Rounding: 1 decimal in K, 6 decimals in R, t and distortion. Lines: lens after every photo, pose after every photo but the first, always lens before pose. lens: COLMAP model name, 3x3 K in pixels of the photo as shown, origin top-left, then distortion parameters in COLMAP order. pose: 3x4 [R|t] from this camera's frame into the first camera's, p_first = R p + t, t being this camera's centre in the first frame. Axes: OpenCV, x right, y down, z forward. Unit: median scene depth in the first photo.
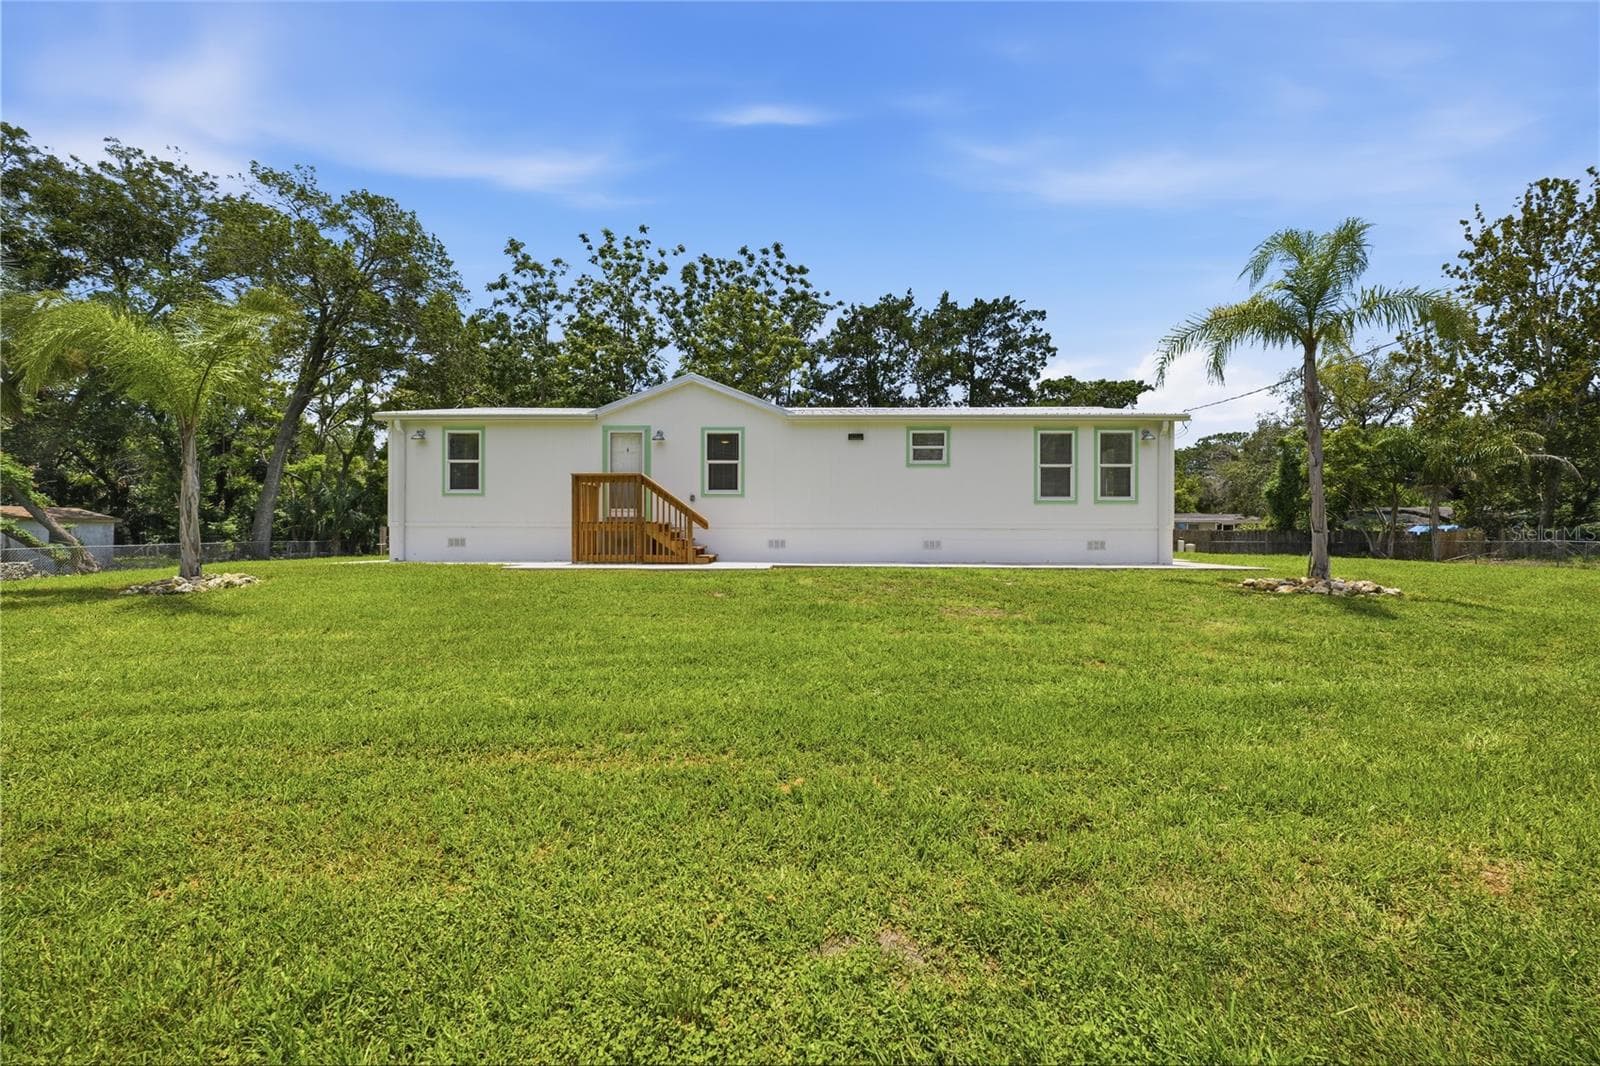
lens RADIAL K [[648.7, 0, 800.9], [0, 648.7, 537.9], [0, 0, 1]] dist [-0.000545, -0.000243]
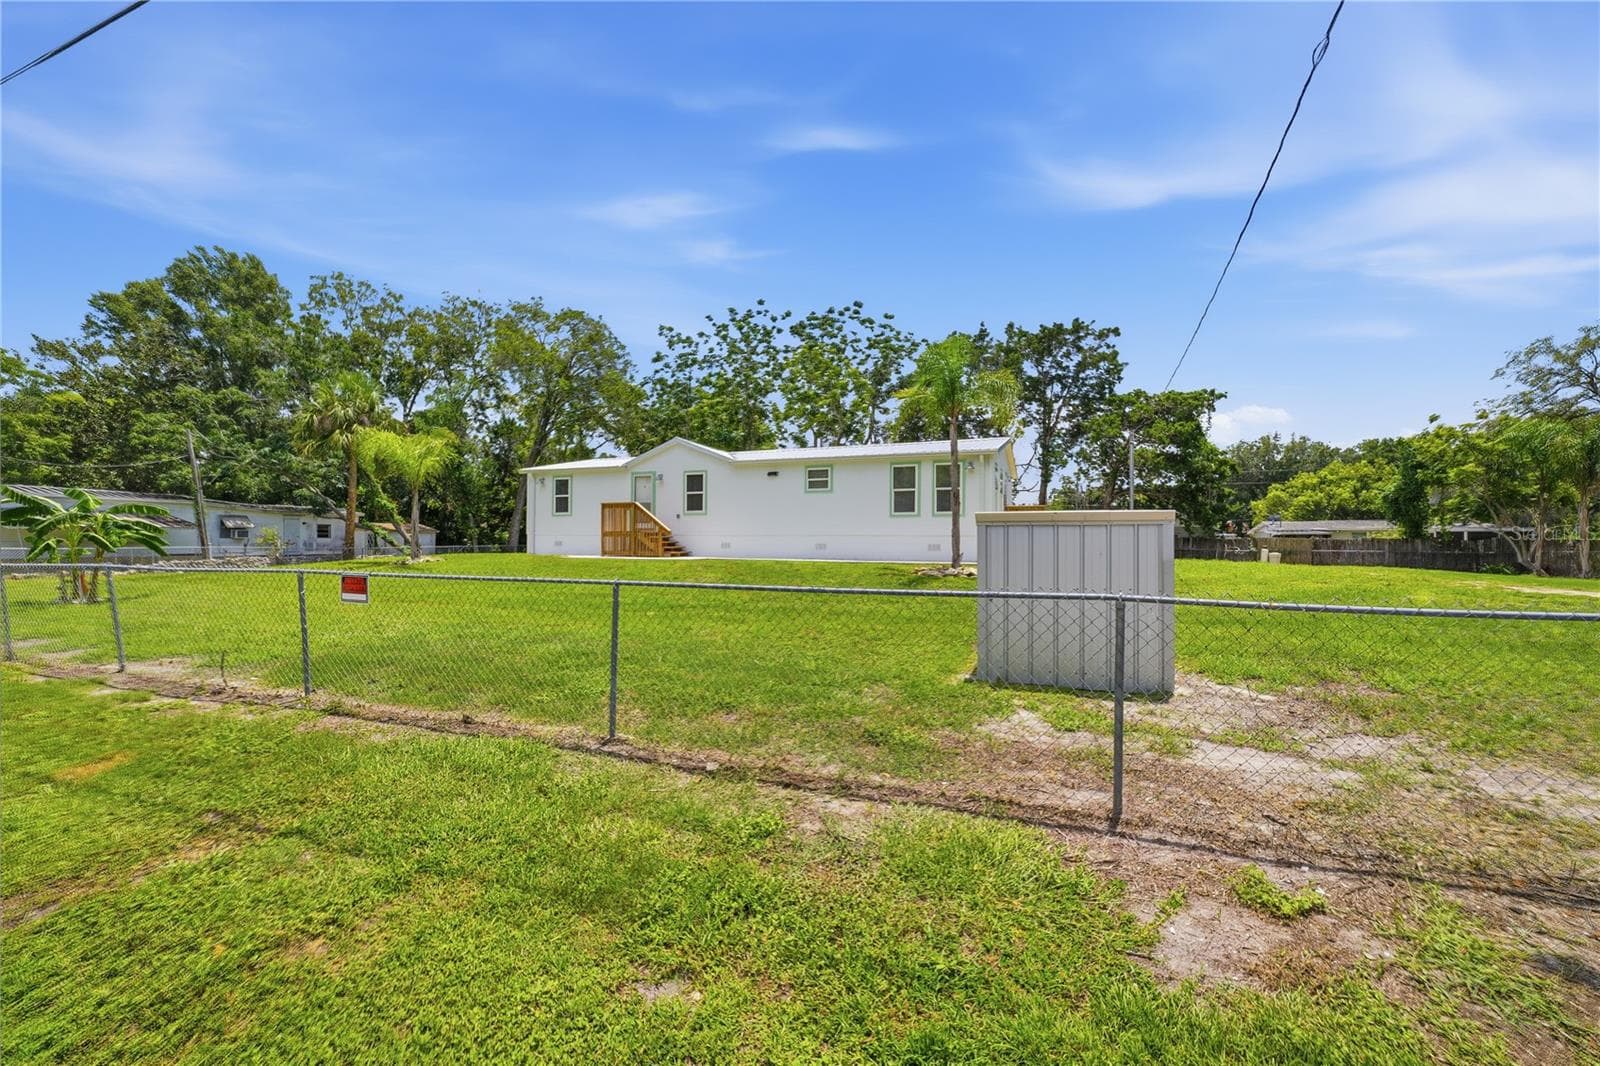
lens RADIAL K [[648.7, 0, 800.9], [0, 648.7, 537.9], [0, 0, 1]] dist [-0.000545, -0.000243]
pose [[0.935997, 0.000543, -0.352009, 0.295329], [-0.005909, 0.999882, -0.014171, 0.005433], [0.351960, 0.015344, 0.935889, -0.163195]]
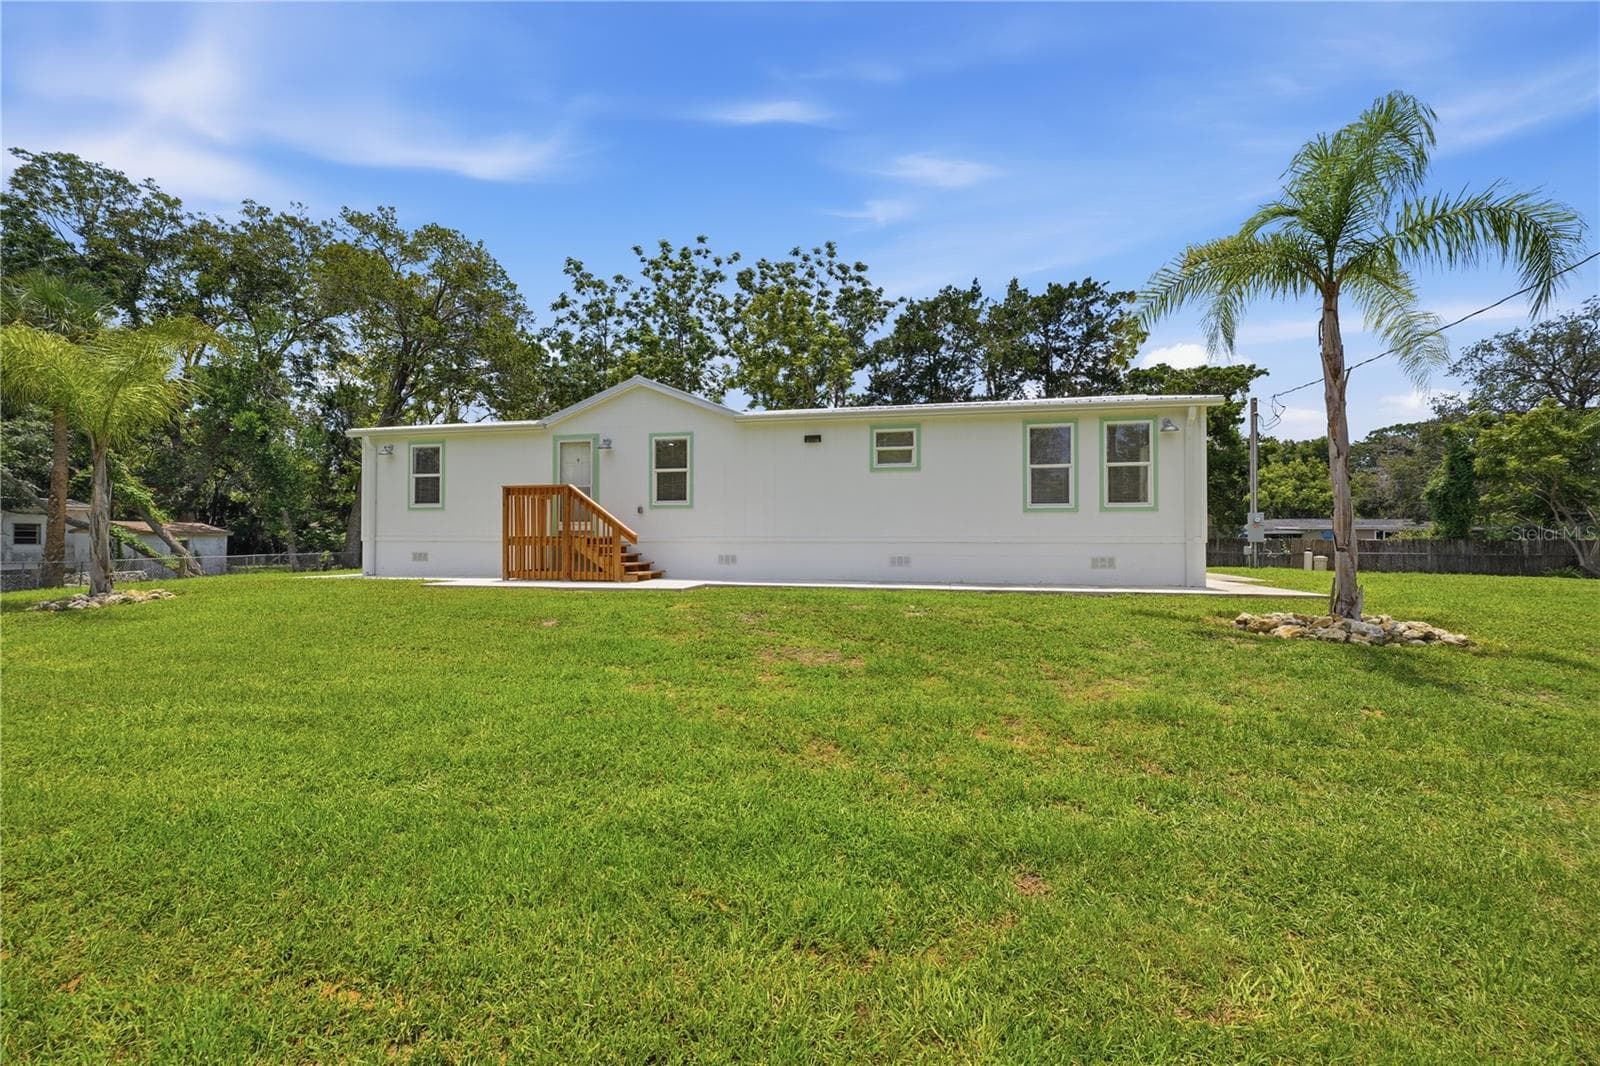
lens RADIAL K [[648.7, 0, 800.9], [0, 648.7, 537.9], [0, 0, 1]] dist [-0.000545, -0.000243]
pose [[0.982714, -0.002513, -0.185111, 0.102515], [0.000271, 0.999926, -0.012138, -0.004334], [0.185128, 0.011878, 0.982643, 0.056896]]
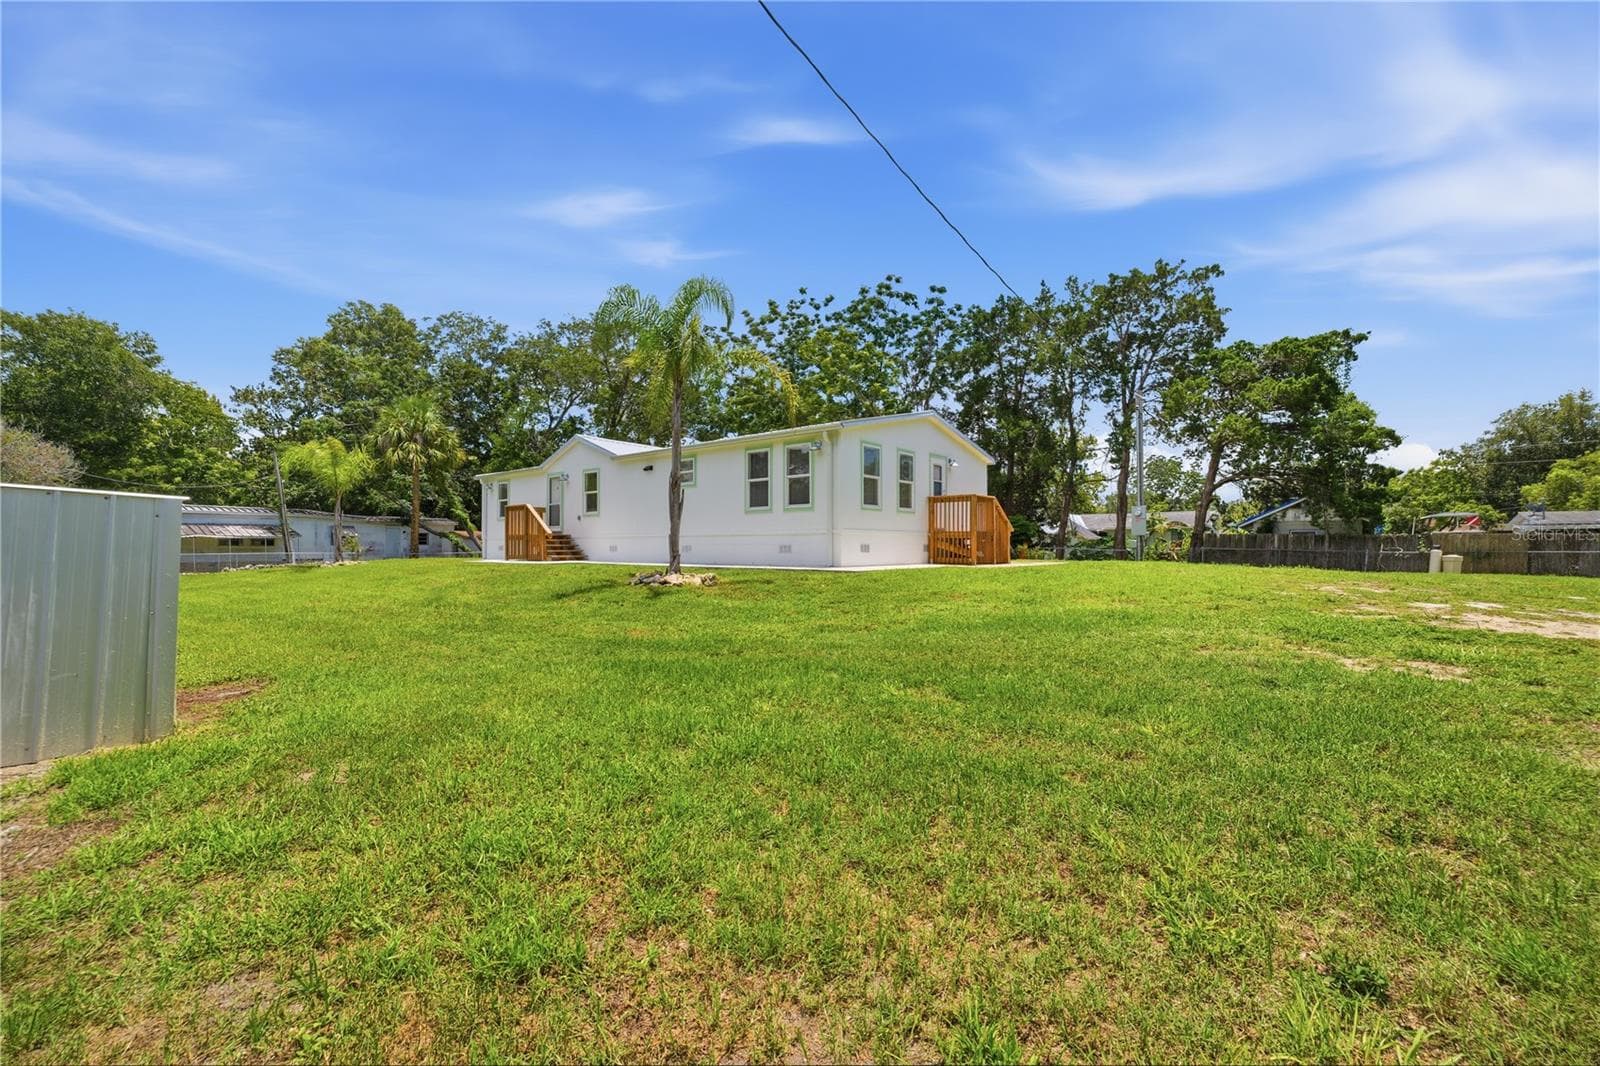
lens RADIAL K [[648.7, 0, 800.9], [0, 648.7, 537.9], [0, 0, 1]] dist [-0.000545, -0.000243]
pose [[0.789506, -0.011843, -0.613629, 0.507350], [-0.001440, 0.999775, -0.021149, 0.006963], [0.613741, 0.017581, 0.789311, 0.061142]]
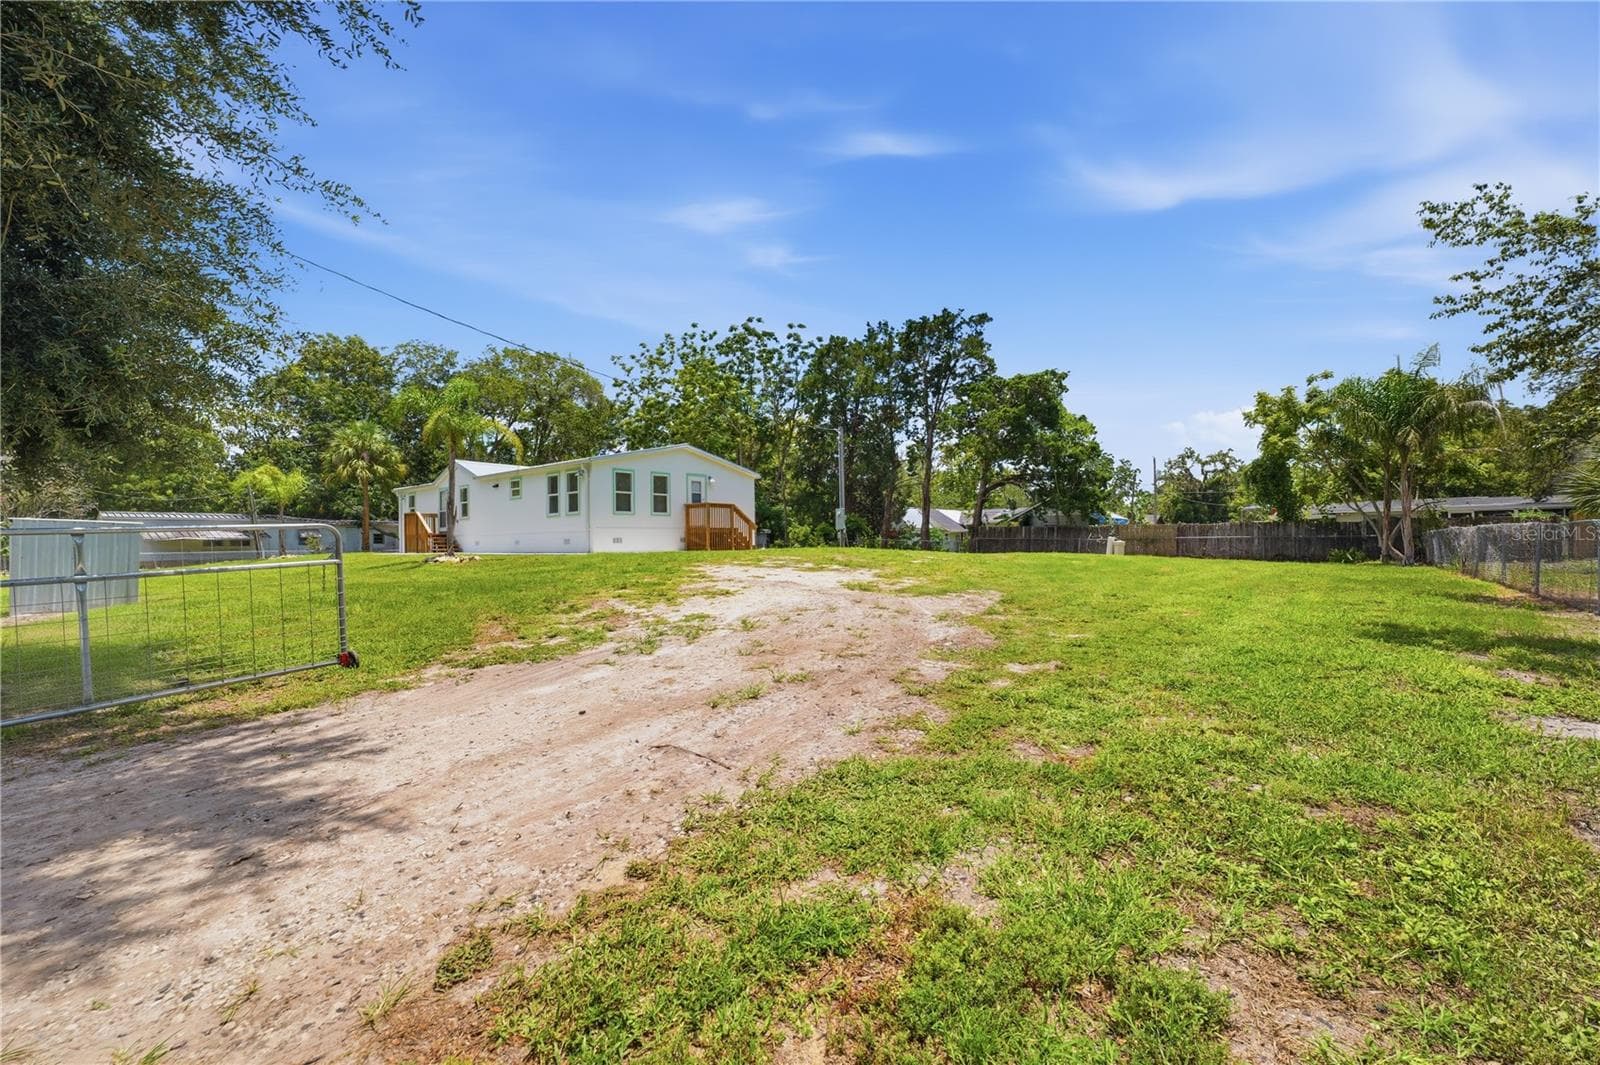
lens RADIAL K [[641.6, 0, 802.2], [0, 641.6, 542.0], [0, 0, 1]] dist [-0.000663, 0.000095]
pose [[0.789781, -0.013931, -0.613231, 0.842696], [0.011224, 0.999903, -0.008258, 0.014177], [0.613286, -0.000361, 0.789860, 0.035600]]
